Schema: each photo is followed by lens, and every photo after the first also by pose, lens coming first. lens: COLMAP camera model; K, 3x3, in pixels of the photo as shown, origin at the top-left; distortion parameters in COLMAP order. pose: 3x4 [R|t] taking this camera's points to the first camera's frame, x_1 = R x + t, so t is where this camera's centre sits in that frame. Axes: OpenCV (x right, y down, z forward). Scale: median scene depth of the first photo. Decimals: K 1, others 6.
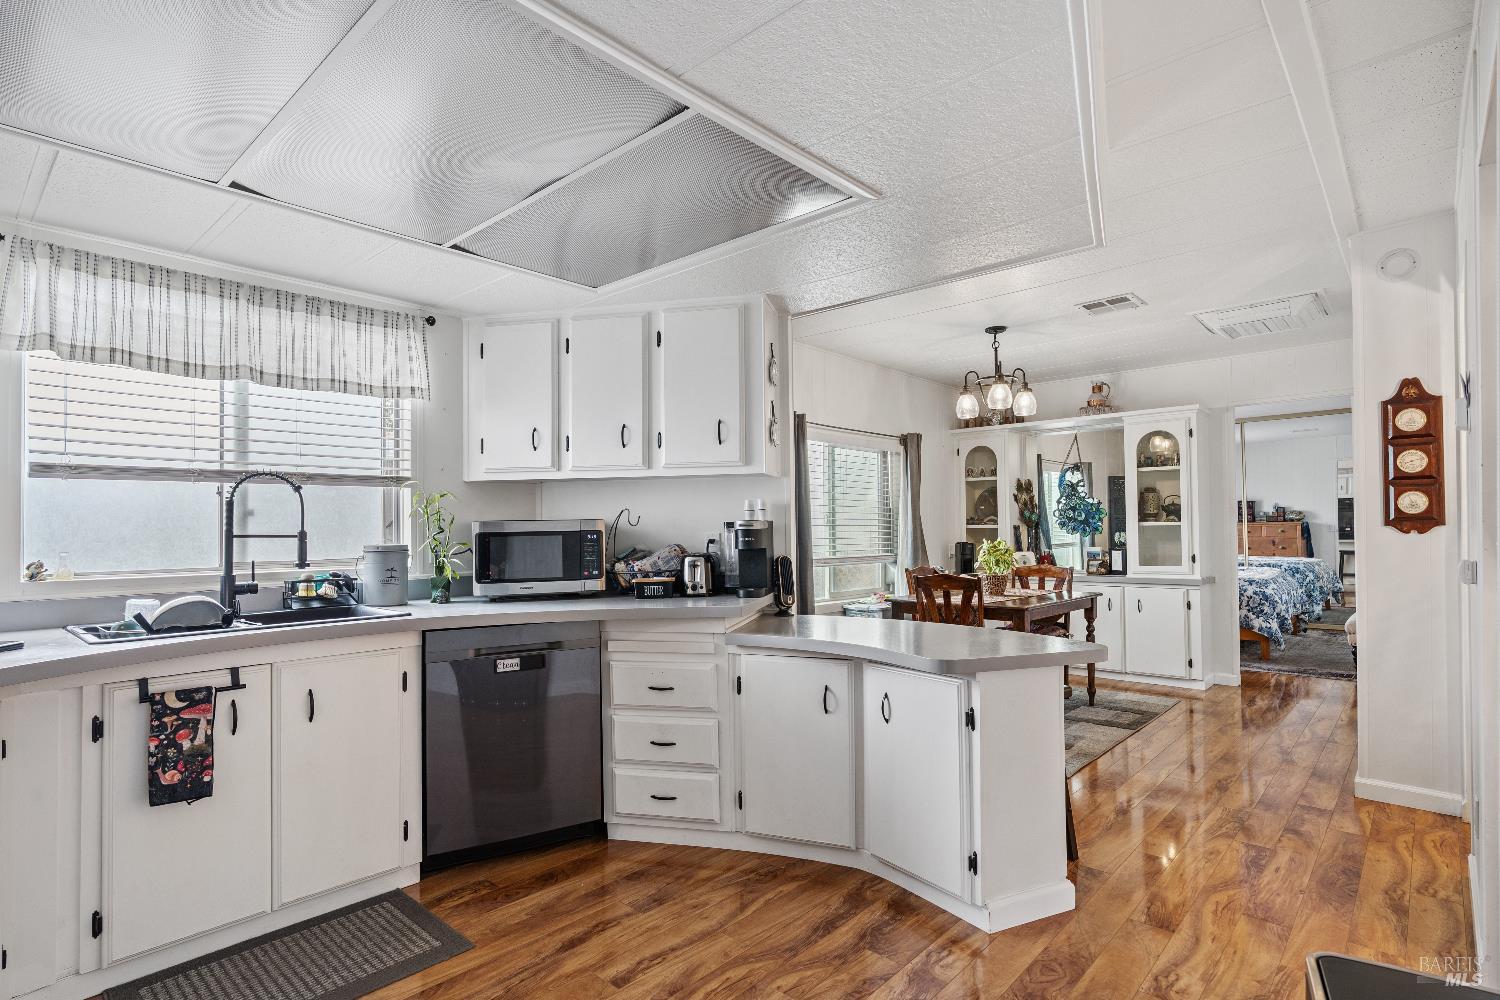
lens RADIAL K [[752.2, 0, 750.0], [0, 752.2, 500.0], [0, 0, 1]] dist [-0.000202, 0.000895]
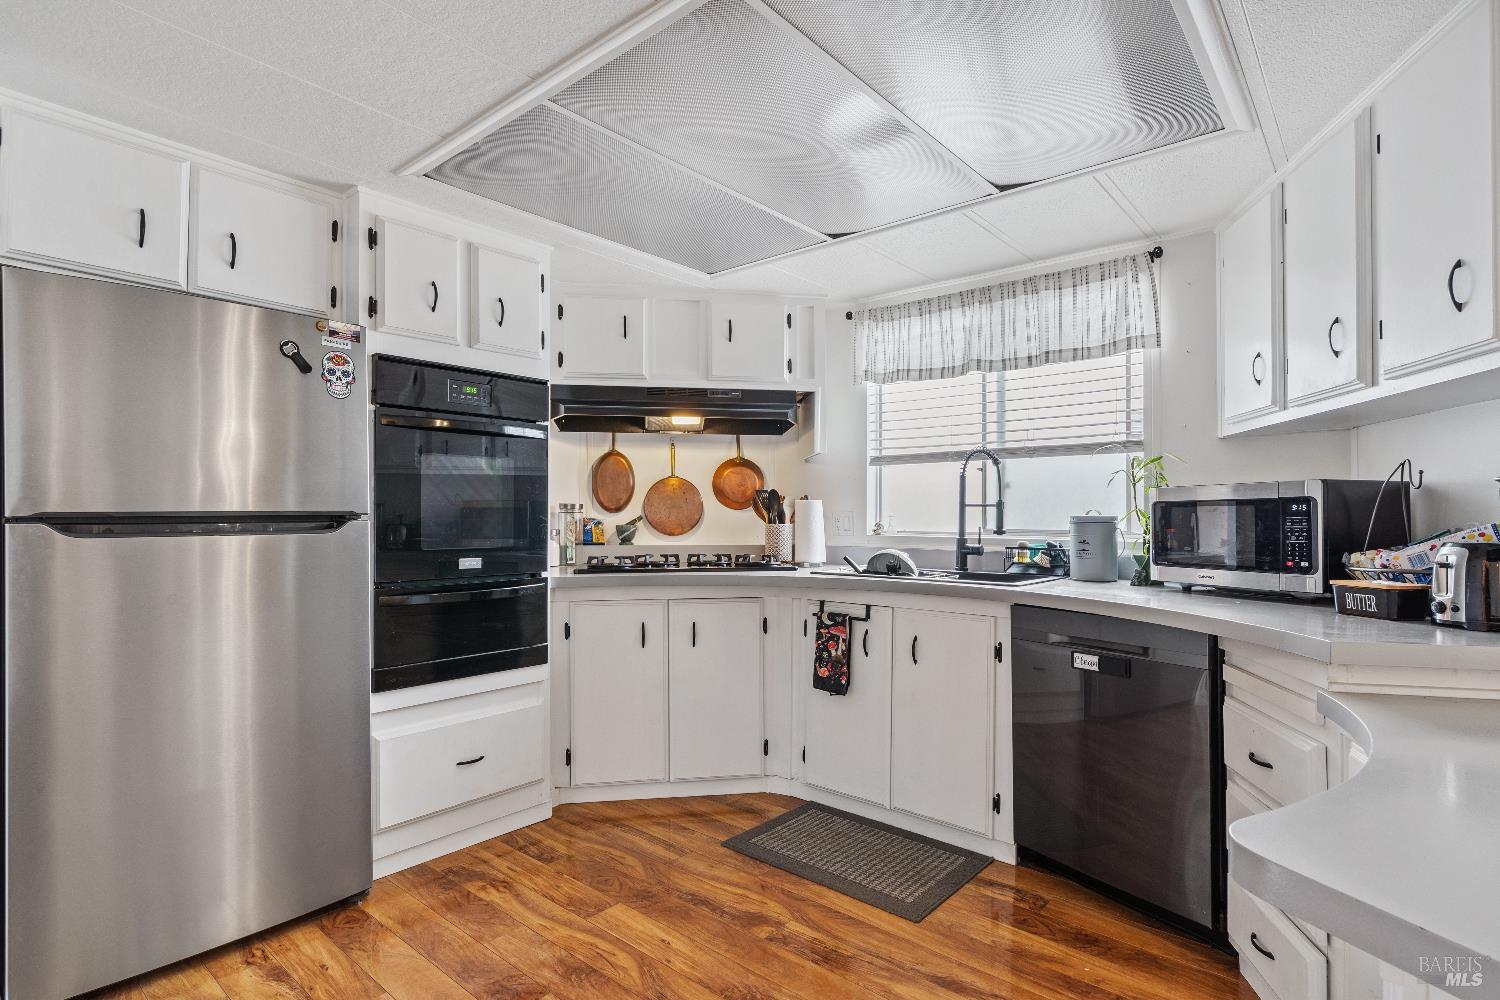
lens RADIAL K [[752.2, 0, 750.0], [0, 752.2, 500.0], [0, 0, 1]] dist [-0.000202, 0.000895]
pose [[0.037027, -0.012659, -0.999234, 0.482014], [0.031535, 0.999437, -0.011493, 0.041894], [0.998817, -0.031085, 0.037405, 0.609879]]
